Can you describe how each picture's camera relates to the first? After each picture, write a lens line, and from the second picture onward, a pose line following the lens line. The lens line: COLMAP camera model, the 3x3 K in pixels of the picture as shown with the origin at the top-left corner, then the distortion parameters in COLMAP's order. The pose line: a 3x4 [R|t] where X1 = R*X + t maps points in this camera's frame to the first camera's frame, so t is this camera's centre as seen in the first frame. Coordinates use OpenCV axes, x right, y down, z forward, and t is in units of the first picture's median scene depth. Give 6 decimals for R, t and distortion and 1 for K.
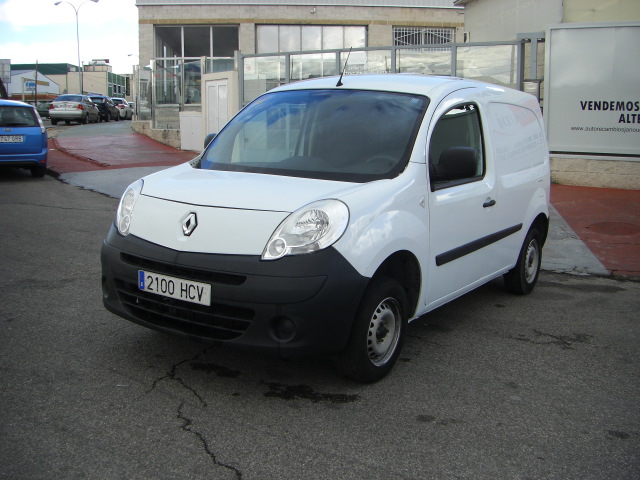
lens RADIAL K [[739.1, 0, 320.0], [0, 739.1, 240.0], [0, 0, 1]] dist [-0.165233, 0.089419]
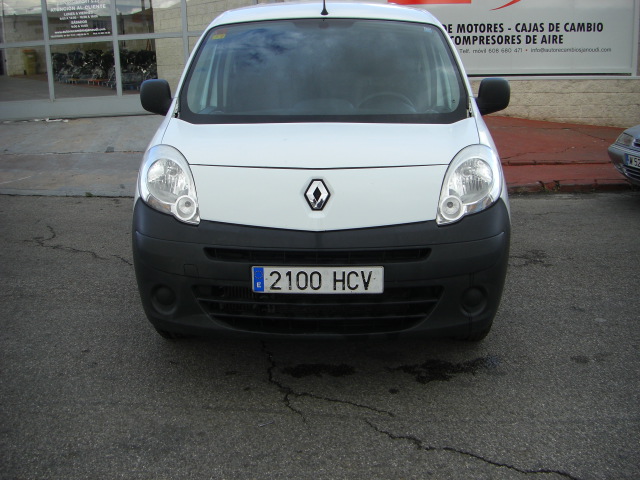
lens RADIAL K [[739.1, 0, 320.0], [0, 739.1, 240.0], [0, 0, 1]] dist [-0.165233, 0.089419]
pose [[0.853344, -0.171836, 0.492216, -0.563818], [0.127716, 0.984255, 0.122193, -0.069320], [-0.505463, -0.041409, 0.861854, 0.335191]]
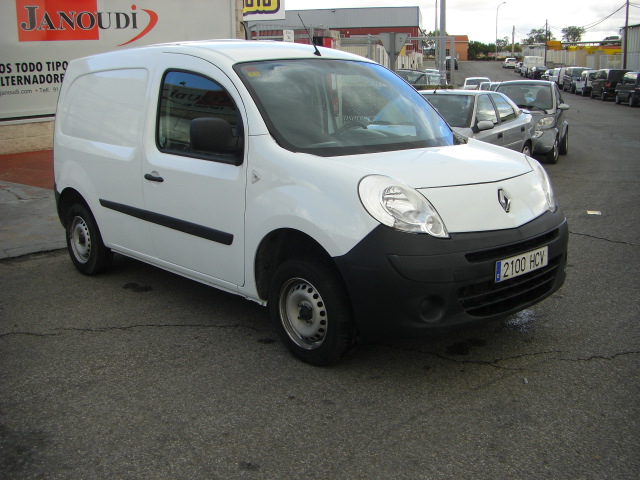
lens RADIAL K [[739.1, 0, 320.0], [0, 739.1, 240.0], [0, 0, 1]] dist [-0.165233, 0.089419]
pose [[0.220973, -0.239610, 0.945388, -1.187999], [0.180661, 0.962631, 0.201753, -0.216529], [-0.958401, 0.126212, 0.256004, 0.996792]]
